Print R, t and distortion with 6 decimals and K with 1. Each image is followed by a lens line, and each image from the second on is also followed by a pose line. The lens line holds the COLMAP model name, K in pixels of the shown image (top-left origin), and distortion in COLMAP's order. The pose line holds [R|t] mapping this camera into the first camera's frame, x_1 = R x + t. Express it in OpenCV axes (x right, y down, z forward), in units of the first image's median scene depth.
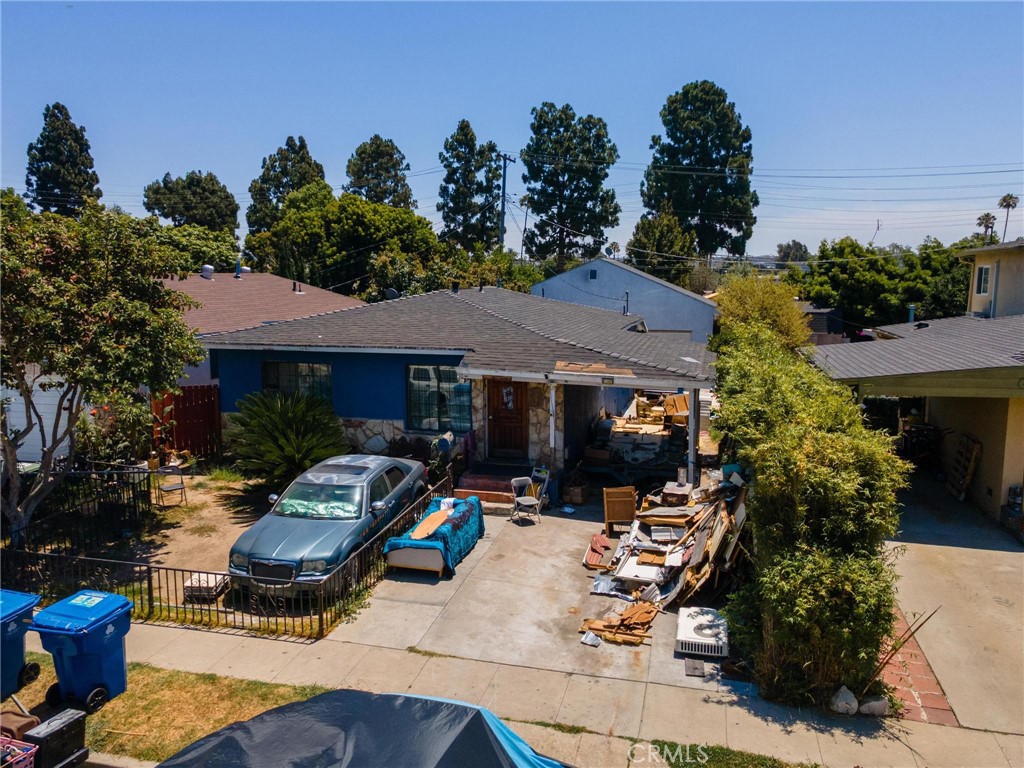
lens RADIAL K [[783.1, 0, 510.9], [0, 783.1, 403.4], [0, 0, 1]] dist [0.024462, -0.000275]
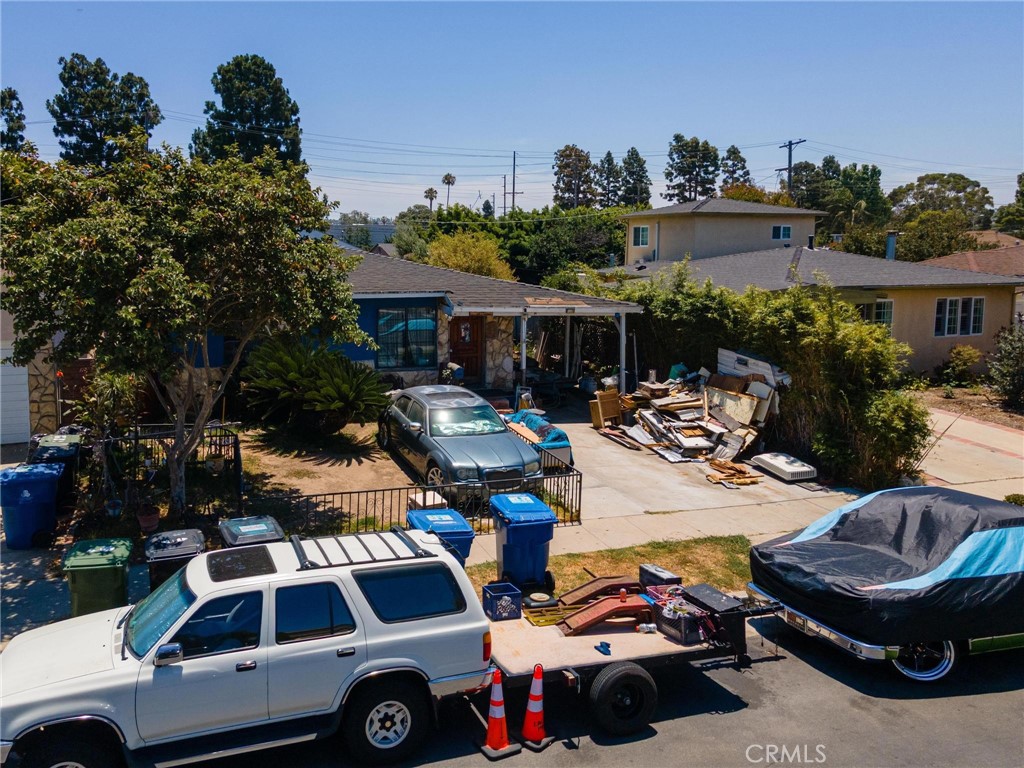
lens RADIAL K [[779.4, 0, 405.3], [0, 779.4, 320.5], [0, 0, 1]] dist [0.031185, 0.009605]
pose [[0.856749, -0.051929, 0.513113, -0.141887], [0.081156, 0.996097, -0.034696, 0.001719], [-0.509309, 0.071368, 0.857619, 0.011406]]
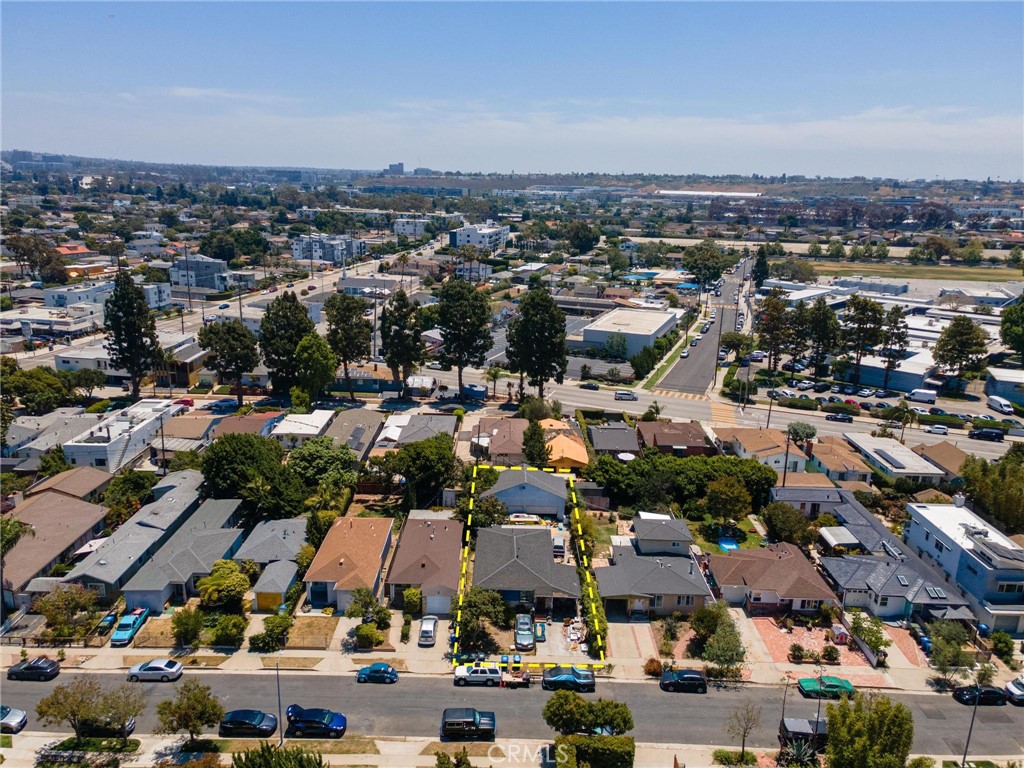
lens RADIAL K [[739.5, 0, 512.0], [0, 739.5, 384.0], [0, 0, 1]] dist [0.033231, 0.000221]
pose [[0.967377, -0.047769, 0.248798, -0.276569], [0.017143, 0.992154, 0.123839, -0.413401], [-0.252762, -0.115533, 0.960606, -0.715363]]
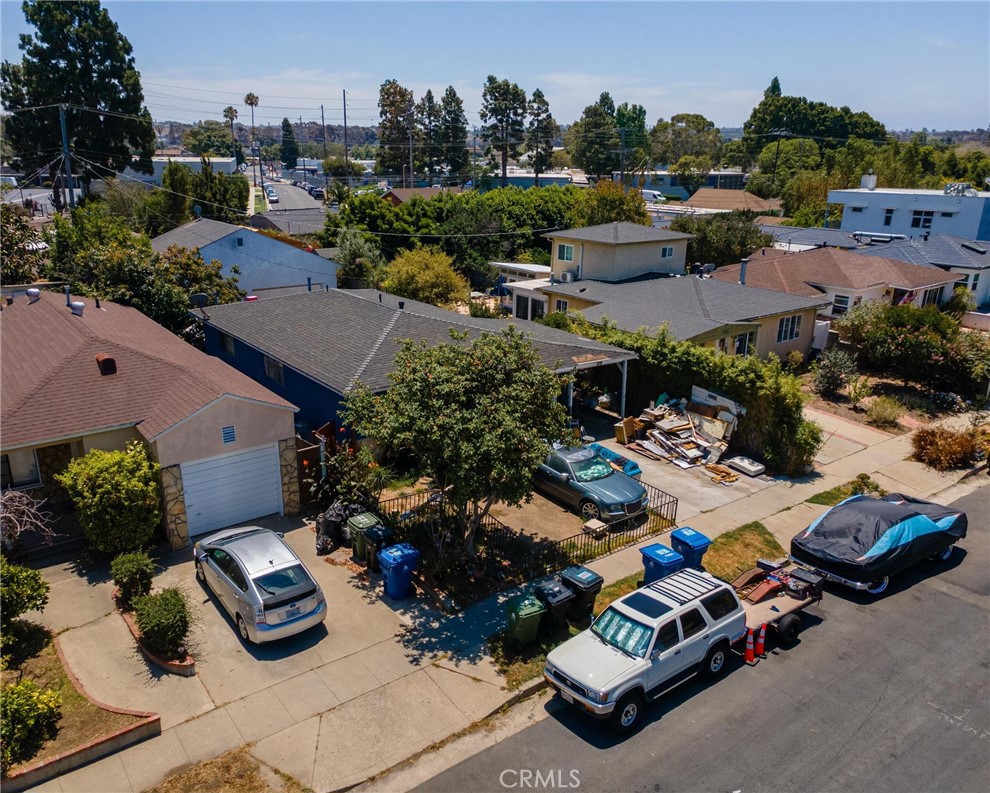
lens RADIAL K [[765.1, 0, 455.6], [0, 765.1, 399.1], [0, 0, 1]] dist [0.037503, 0.001809]
pose [[0.635402, -0.234690, 0.735653, -0.270143], [0.112763, 0.970682, 0.212274, -0.069438], [-0.763904, -0.051925, 0.643238, 0.019447]]
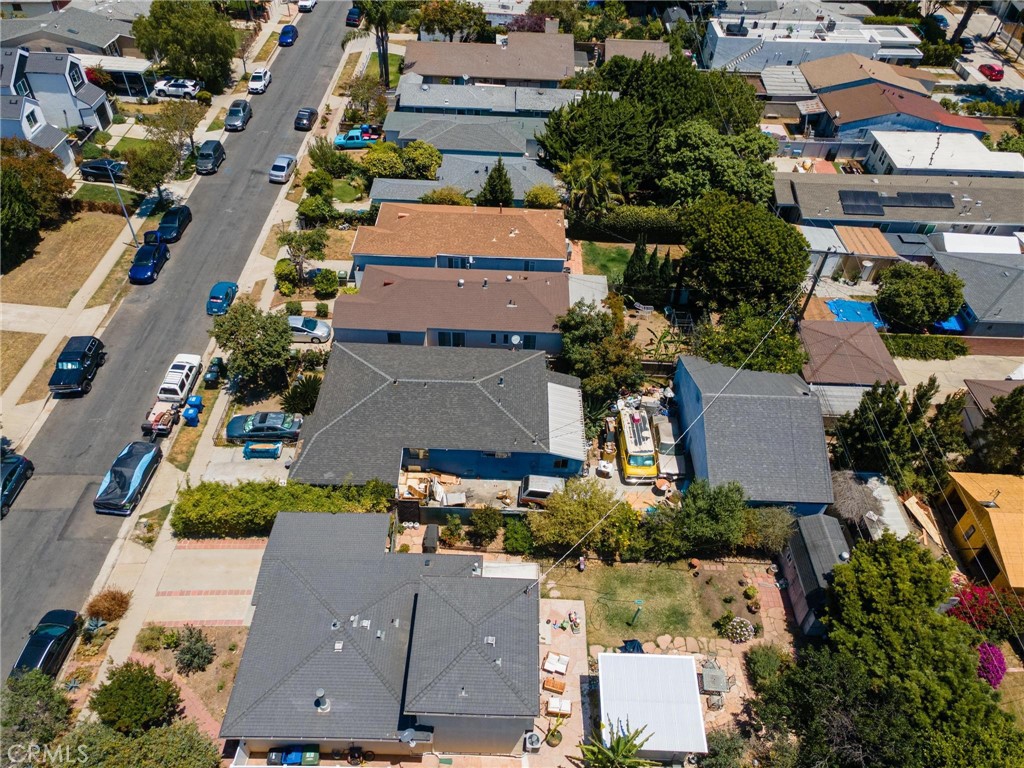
lens RADIAL K [[739.5, 0, 512.0], [0, 739.5, 384.0], [0, 0, 1]] dist [0.033231, 0.000221]
pose [[0.241090, 0.676559, -0.695805, 0.408605], [-0.180296, 0.735695, 0.652875, -0.432414], [0.953609, -0.031951, 0.299349, 0.182714]]
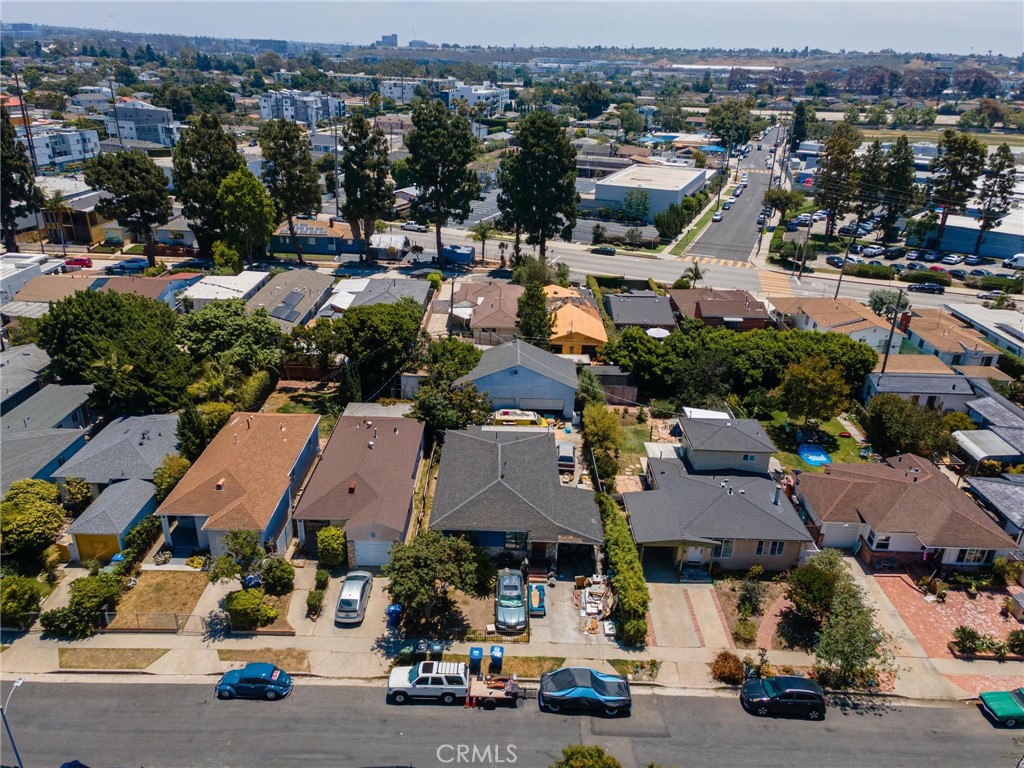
lens RADIAL K [[739.5, 0, 512.0], [0, 739.5, 384.0], [0, 0, 1]] dist [0.033231, 0.000221]
pose [[0.967850, -0.076917, 0.239478, -0.163801], [0.011206, 0.964336, 0.264443, -0.296066], [-0.251278, -0.253258, 0.934195, -0.337913]]
